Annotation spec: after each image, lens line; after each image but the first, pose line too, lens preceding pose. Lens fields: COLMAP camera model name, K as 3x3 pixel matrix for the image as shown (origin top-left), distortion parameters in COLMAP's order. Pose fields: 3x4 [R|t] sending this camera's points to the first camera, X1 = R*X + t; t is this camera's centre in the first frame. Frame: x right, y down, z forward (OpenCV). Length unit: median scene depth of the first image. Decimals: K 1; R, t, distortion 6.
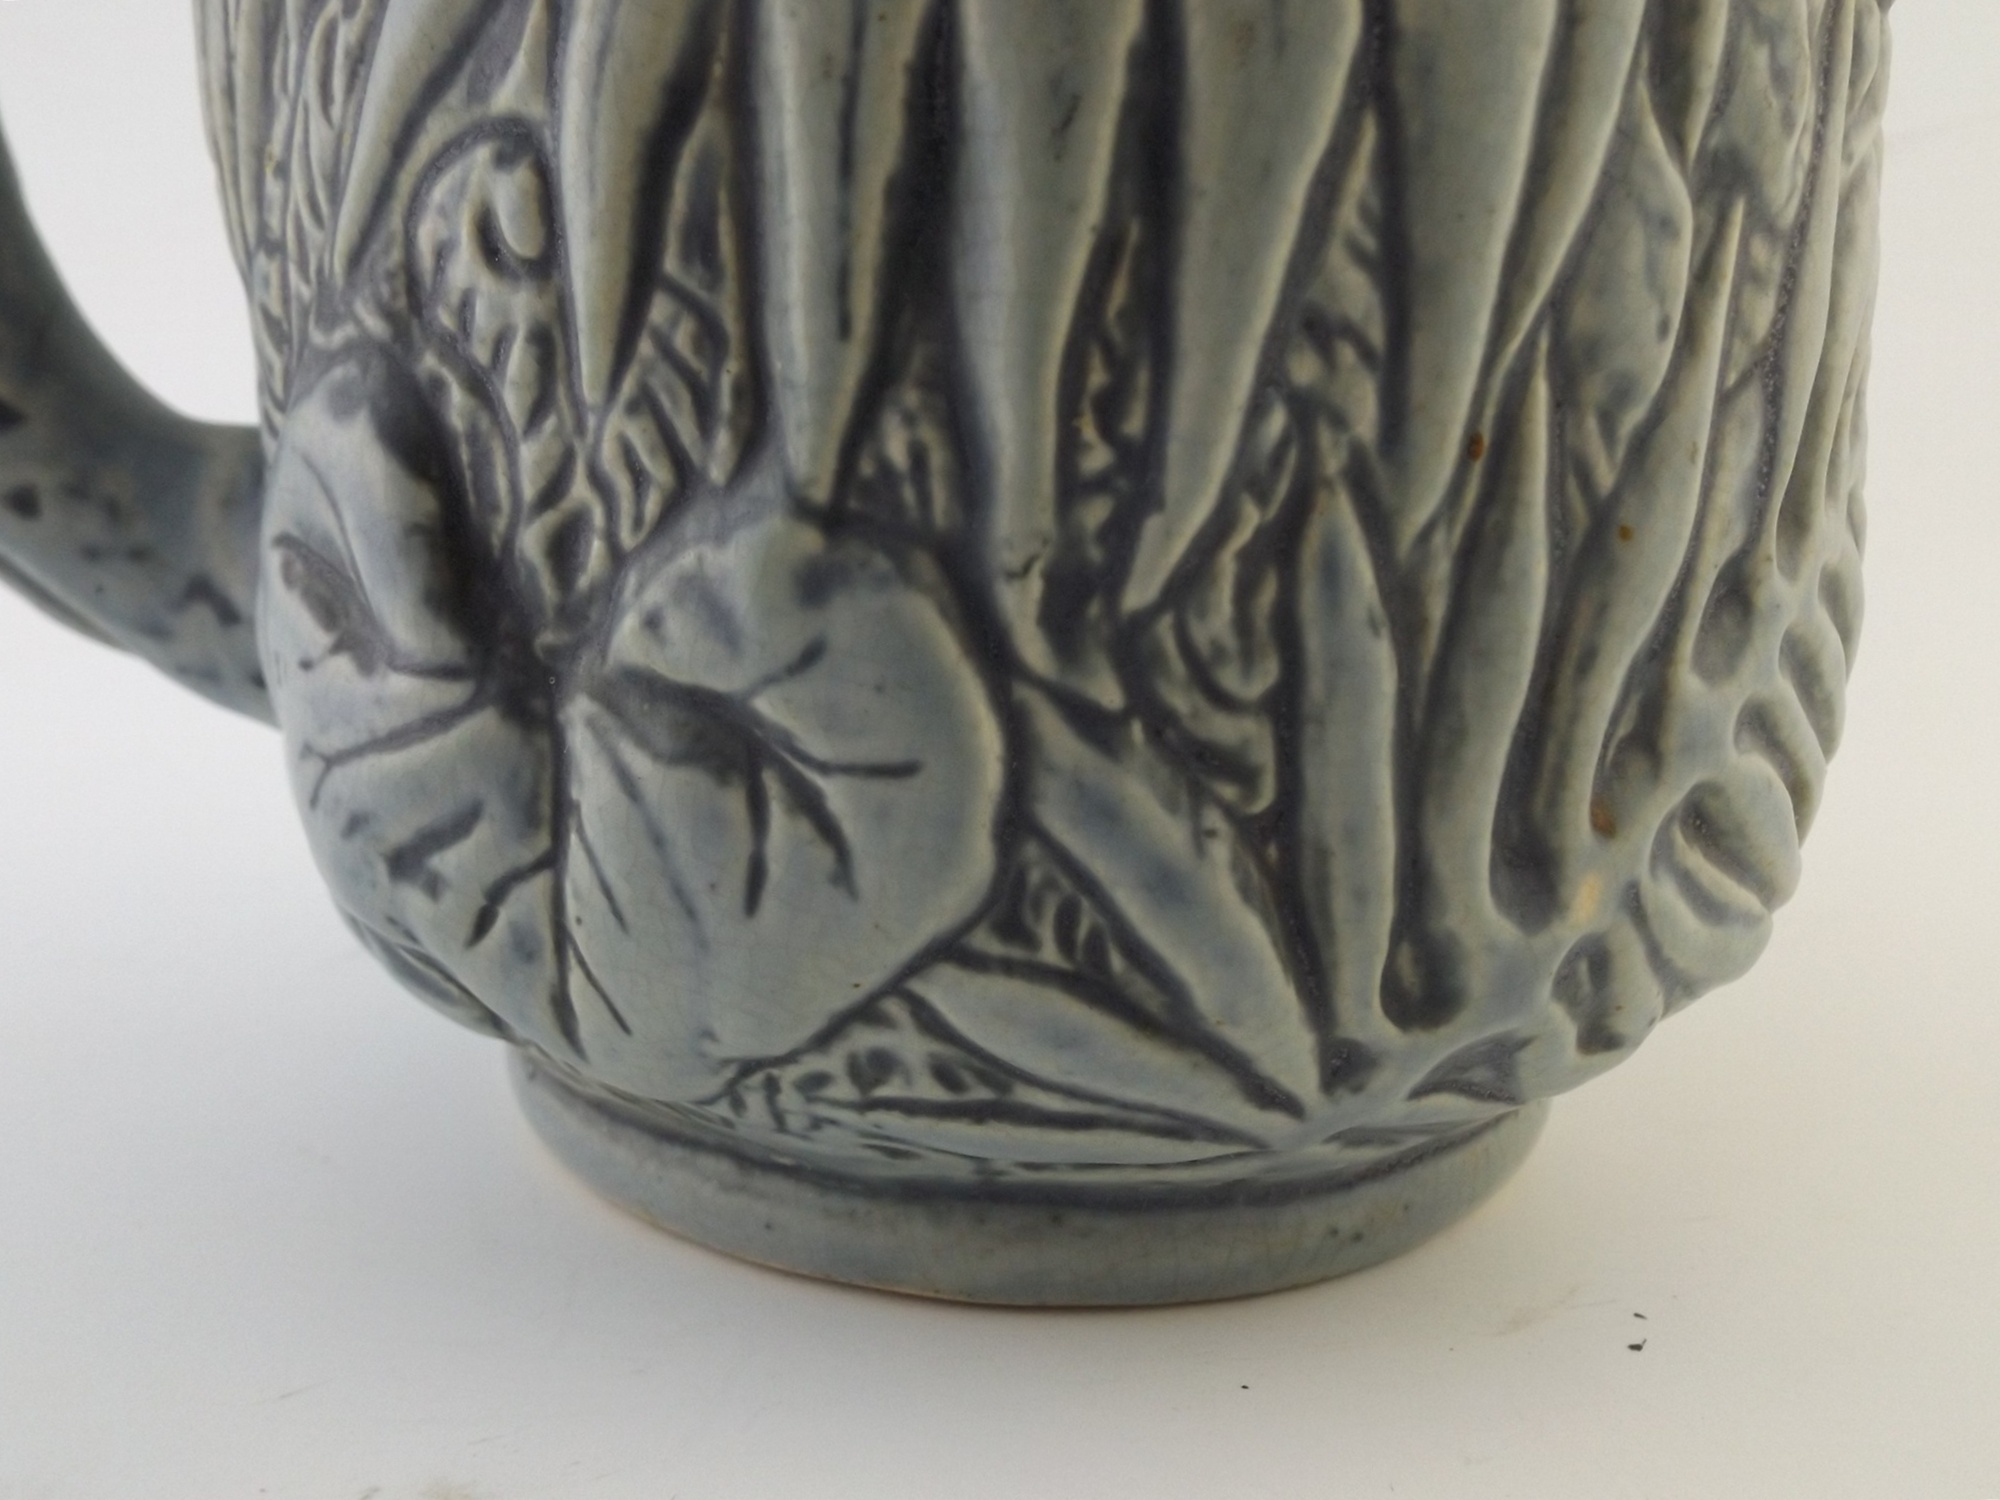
lens RADIAL K [[1511.6, 0, 1000.0], [0, 1511.6, 750.0], [0, 0, 1]] dist [0.034432, -0.058693]
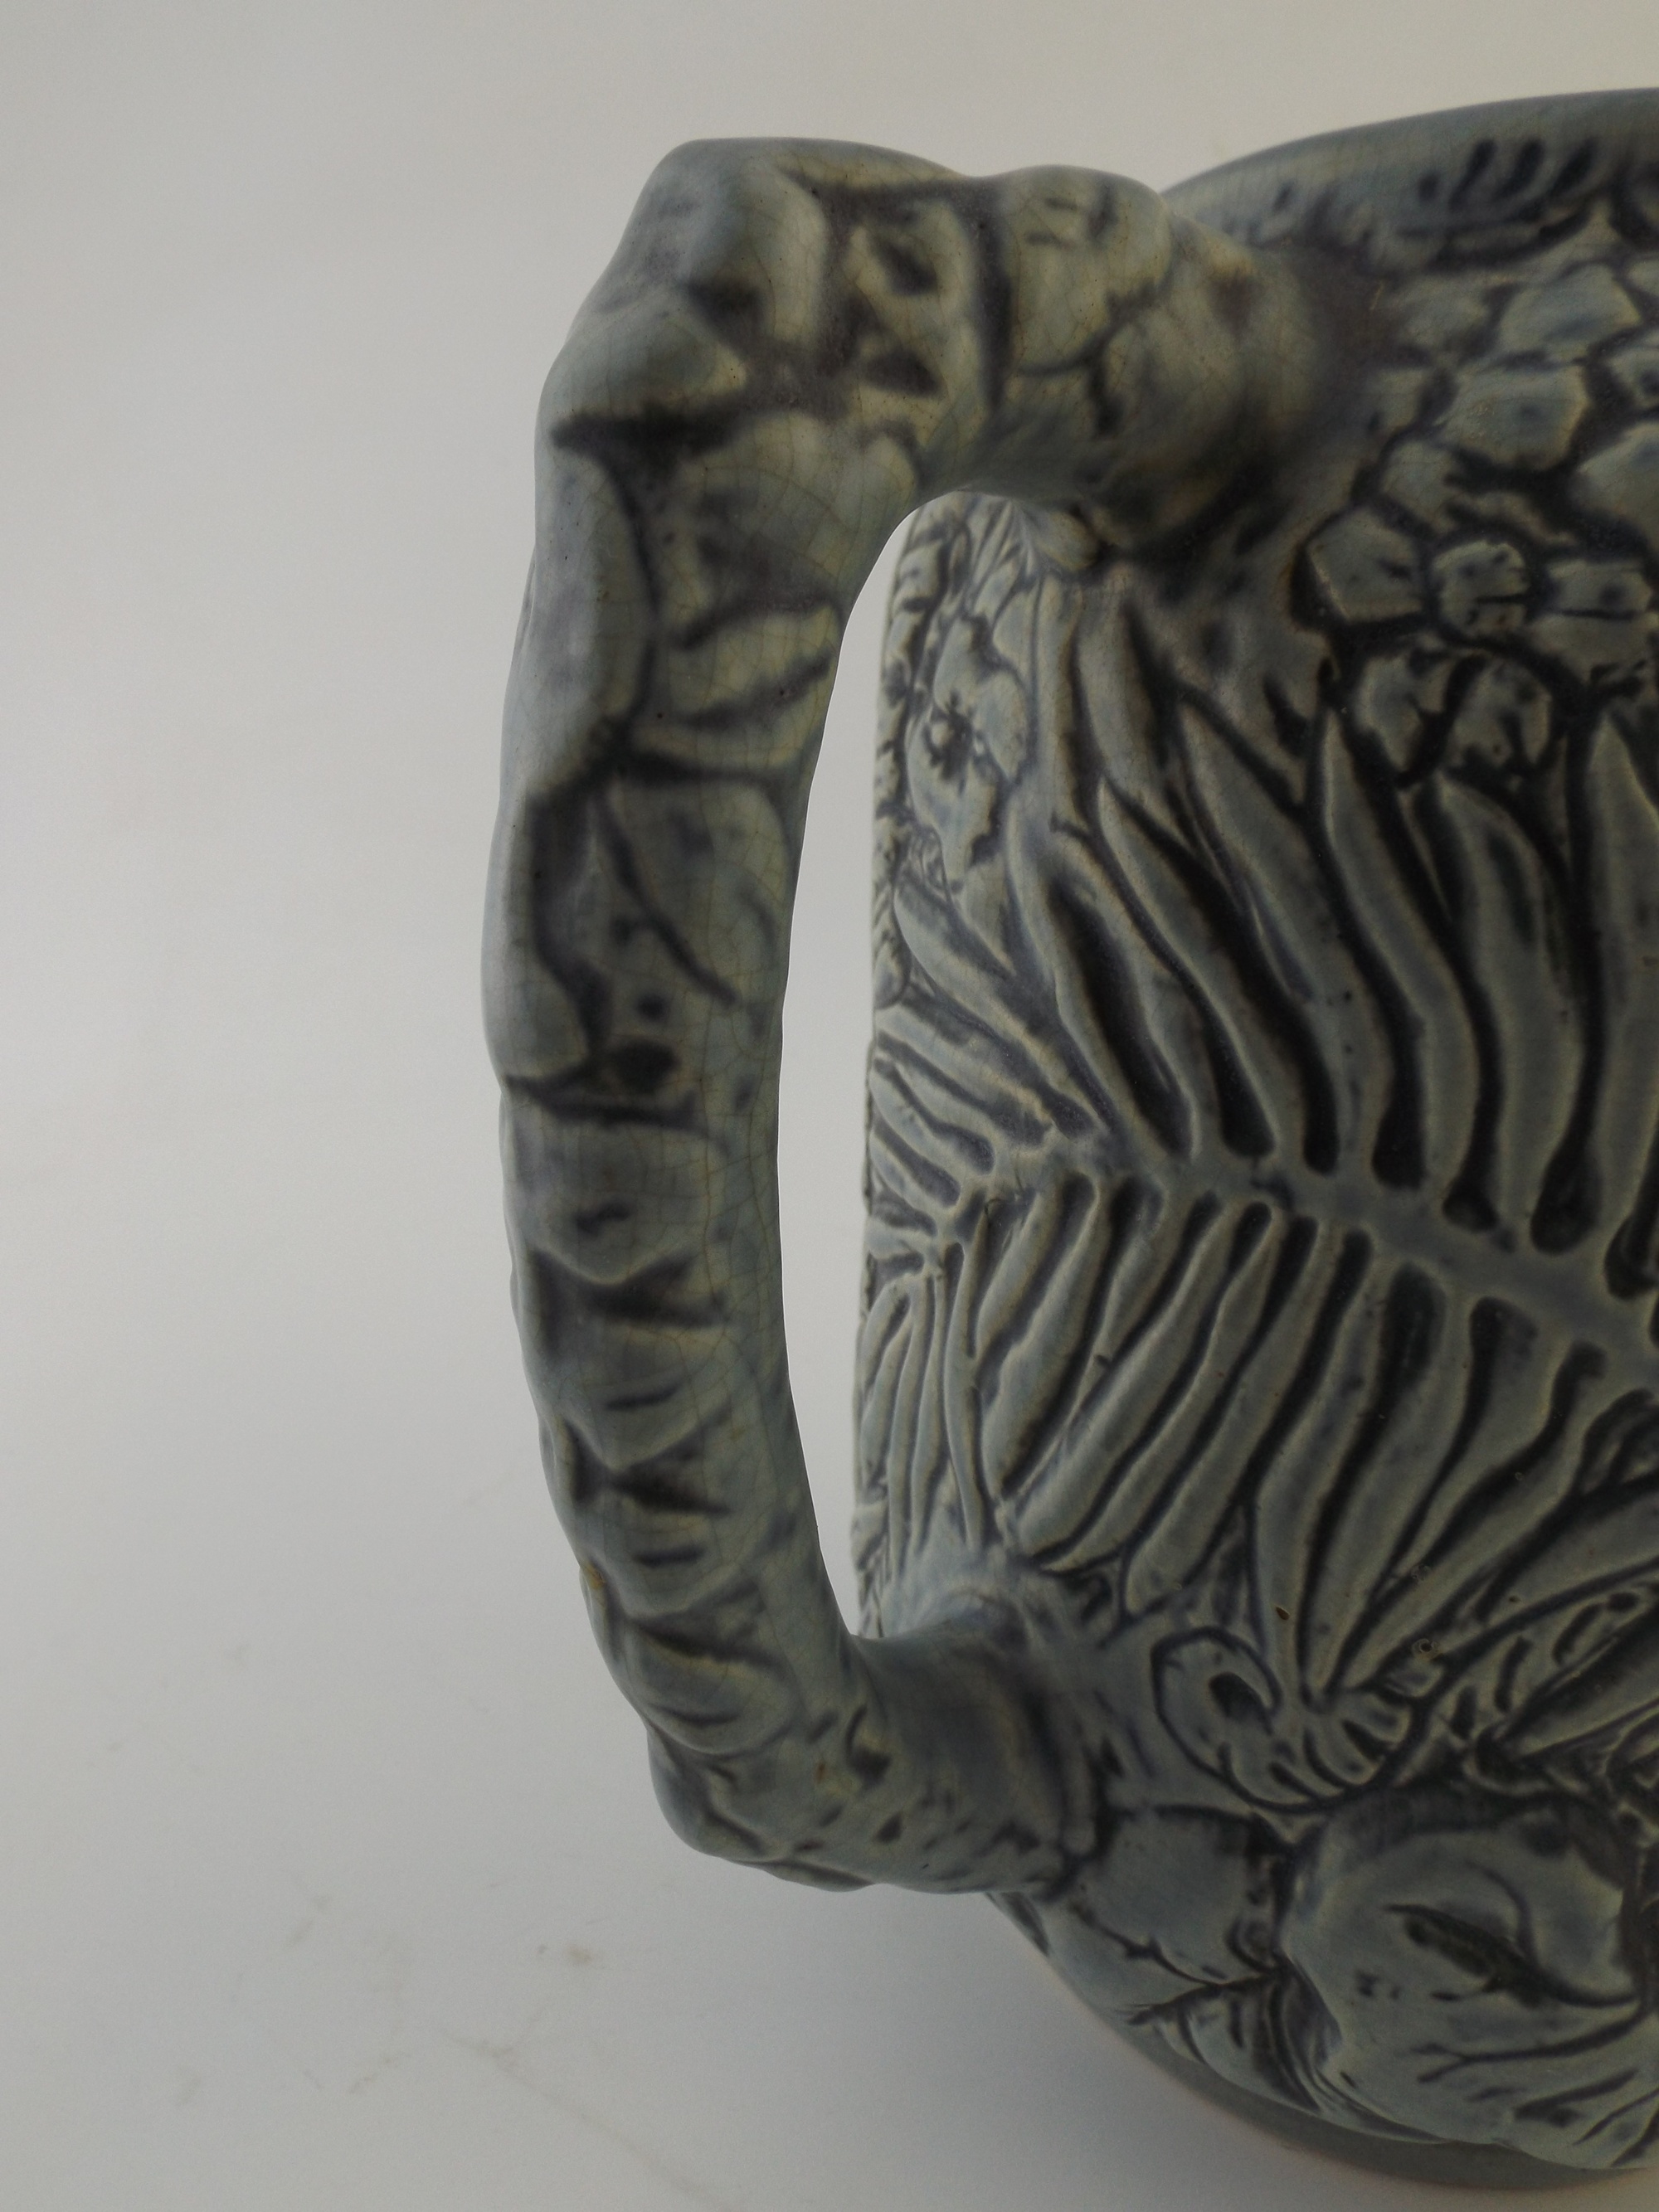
lens RADIAL K [[1594.8, 0, 812.4], [0, 1594.8, 1105.5], [0, 0, 1]] dist [0.028992, -0.045239]
pose [[0.865561, -0.158625, 0.475019, -1.710888], [0.087460, 0.981815, 0.168495, -1.271441], [-0.493108, -0.104298, 0.863693, 0.199241]]
